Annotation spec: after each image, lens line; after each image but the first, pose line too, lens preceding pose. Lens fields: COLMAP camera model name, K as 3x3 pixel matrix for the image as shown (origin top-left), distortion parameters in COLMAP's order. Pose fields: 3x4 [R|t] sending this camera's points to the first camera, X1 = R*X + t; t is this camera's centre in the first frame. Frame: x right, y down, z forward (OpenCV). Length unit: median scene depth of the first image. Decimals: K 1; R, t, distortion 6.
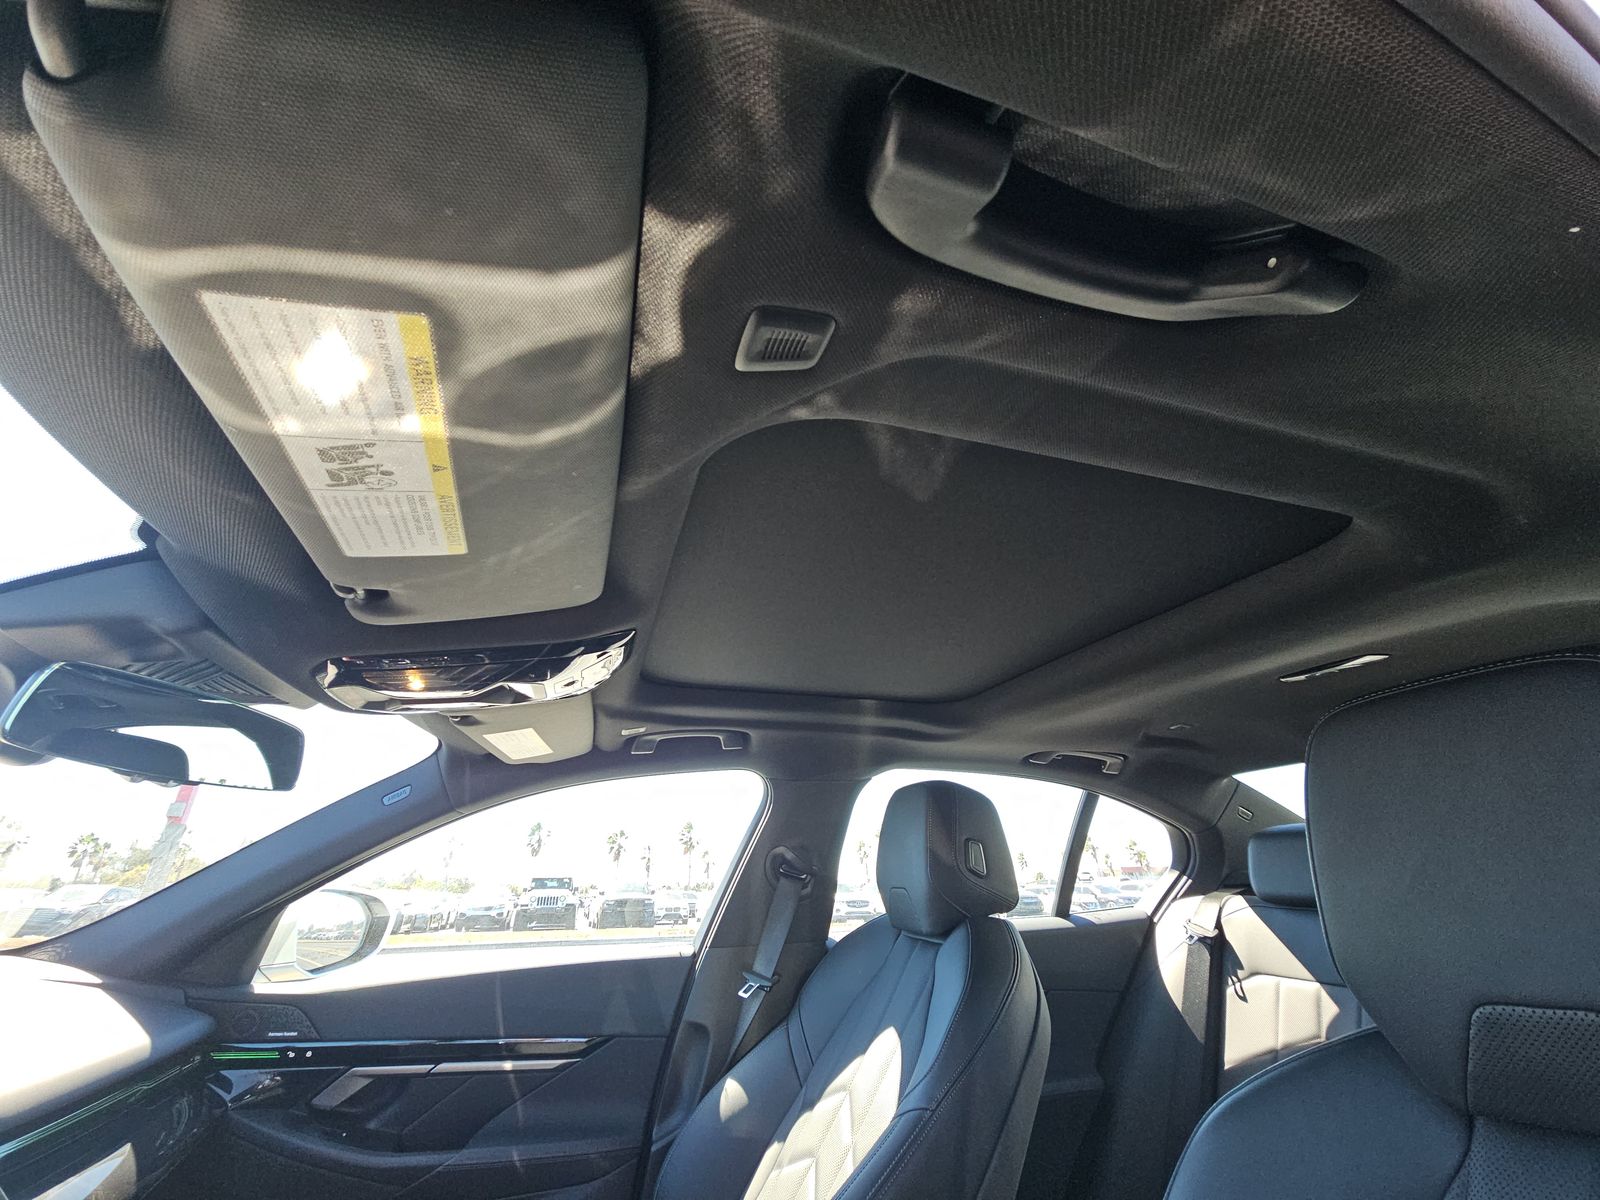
lens RADIAL K [[637.7, 0, 813.0], [0, 637.7, 599.3], [0, 0, 1]] dist [-0.002323, -0.000268]
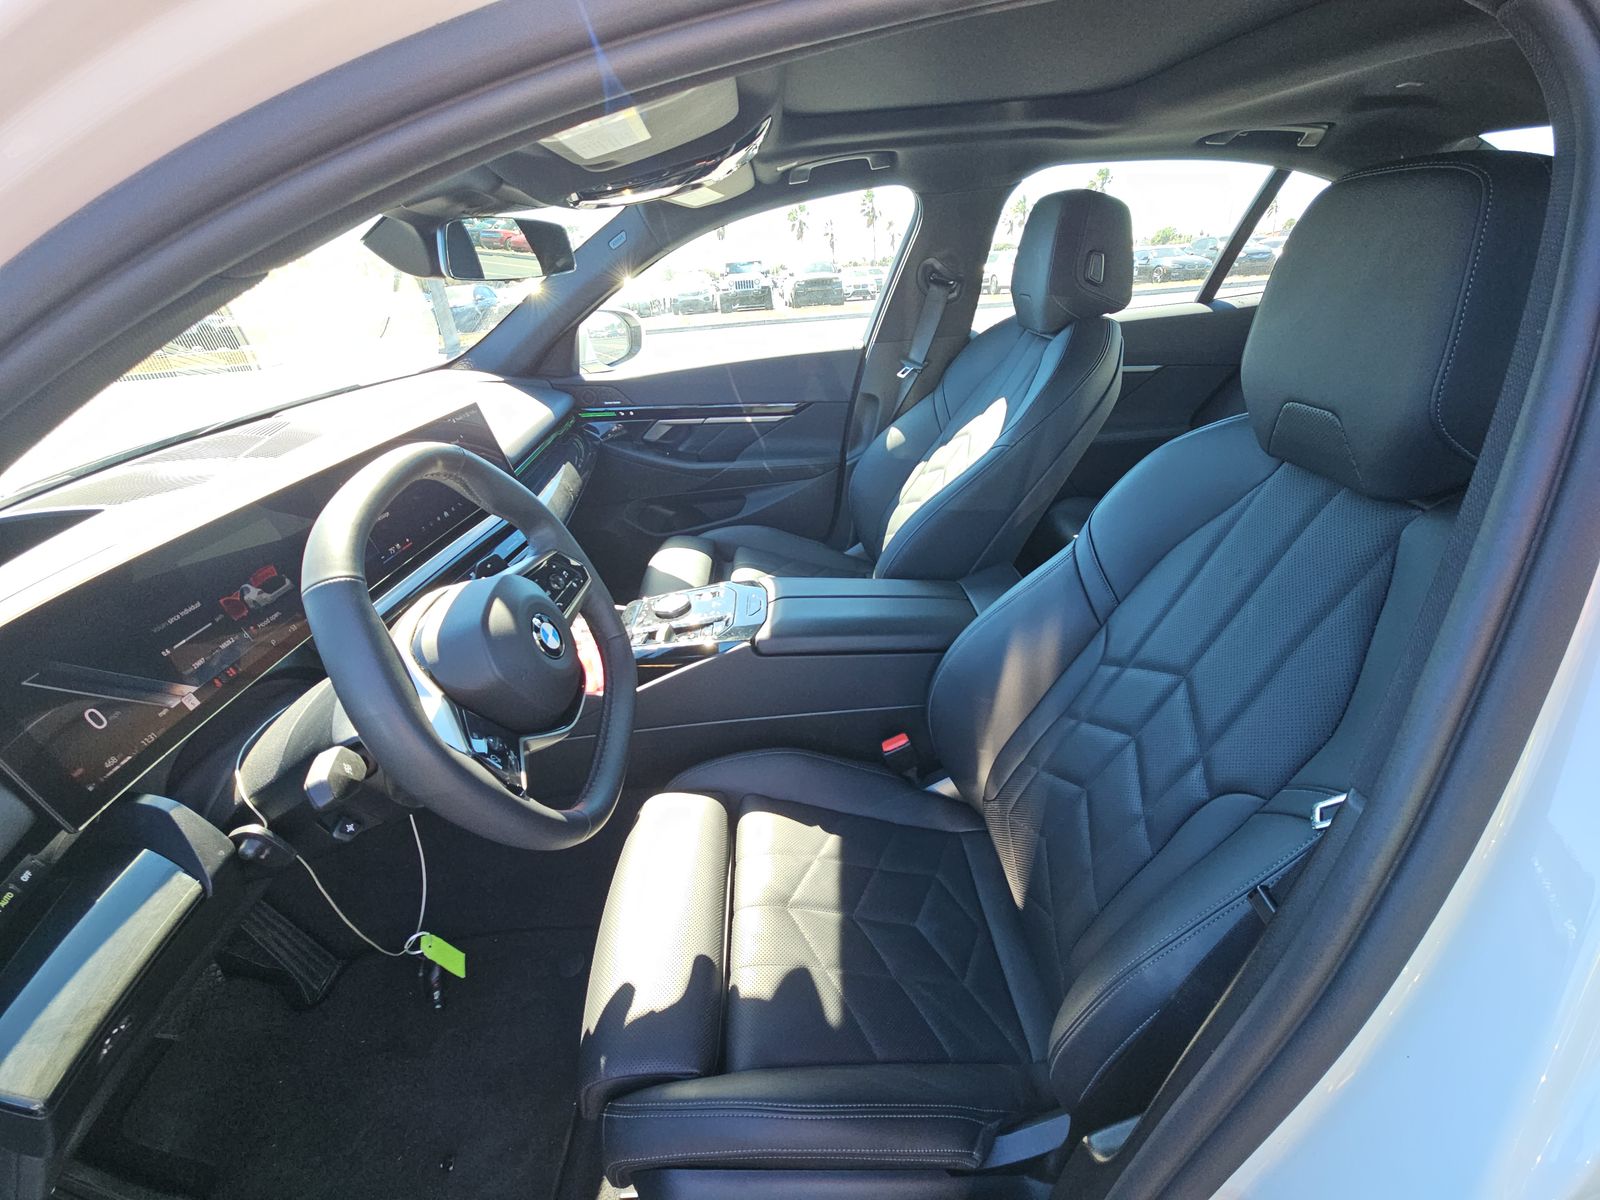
lens RADIAL K [[654.5, 0, 800.0], [0, 654.5, 600.0], [0, 0, 1]] dist [0.013068, -0.009964]
pose [[0.958992, 0.078545, -0.272333, 0.095211], [0.166642, 0.620977, 0.765910, -0.171585], [0.229271, -0.779883, 0.582423, -0.213071]]
